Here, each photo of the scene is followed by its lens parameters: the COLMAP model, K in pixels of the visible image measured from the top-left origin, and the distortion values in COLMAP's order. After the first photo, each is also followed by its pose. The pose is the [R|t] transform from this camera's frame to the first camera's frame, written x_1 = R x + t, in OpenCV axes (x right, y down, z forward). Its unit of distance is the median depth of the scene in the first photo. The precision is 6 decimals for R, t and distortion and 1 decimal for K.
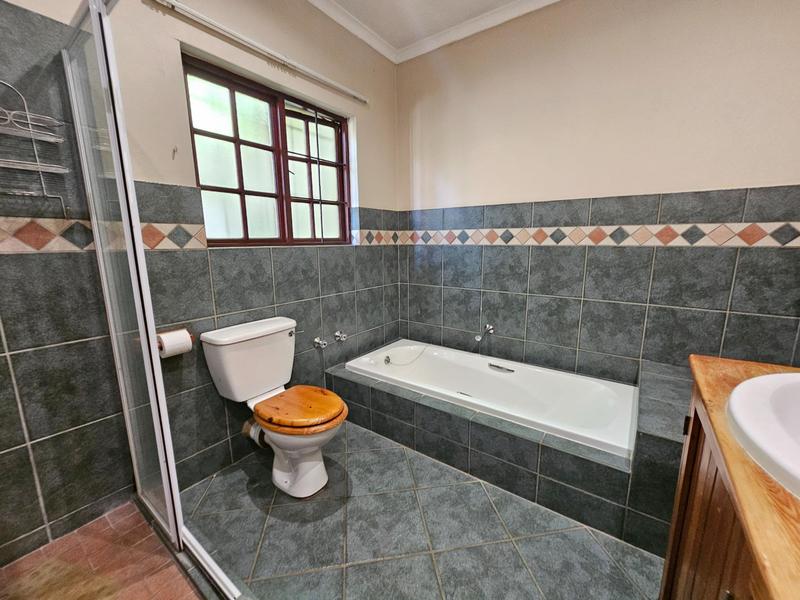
lens RADIAL K [[325.0, 0, 404.8], [0, 325.0, 298.7], [0, 0, 1]] dist [-0.003357, -0.000378]
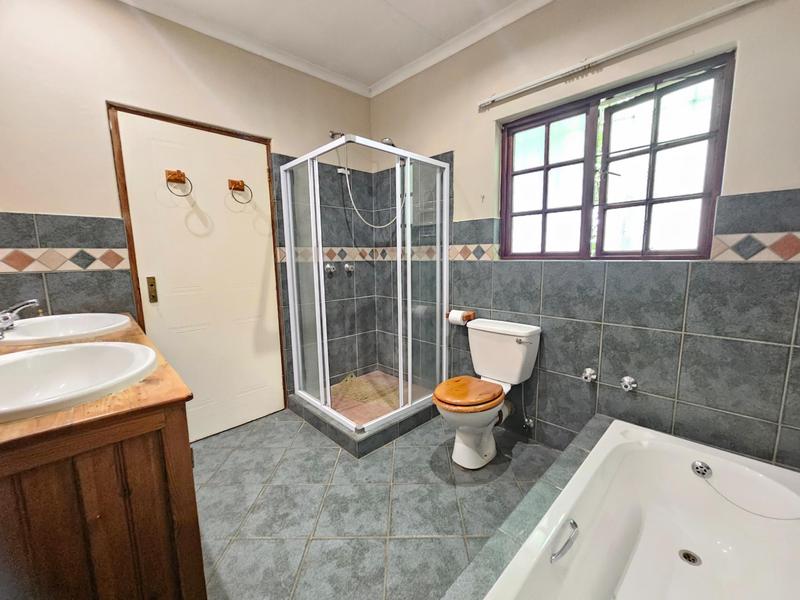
lens RADIAL K [[325.0, 0, 405.1], [0, 325.0, 302.7], [0, 0, 1]] dist [-0.003357, -0.000378]
pose [[-0.161680, 0.143299, -0.976384, 0.739259], [-0.165025, 0.971543, 0.169915, -0.135142], [0.972947, 0.188599, -0.133432, 0.752175]]
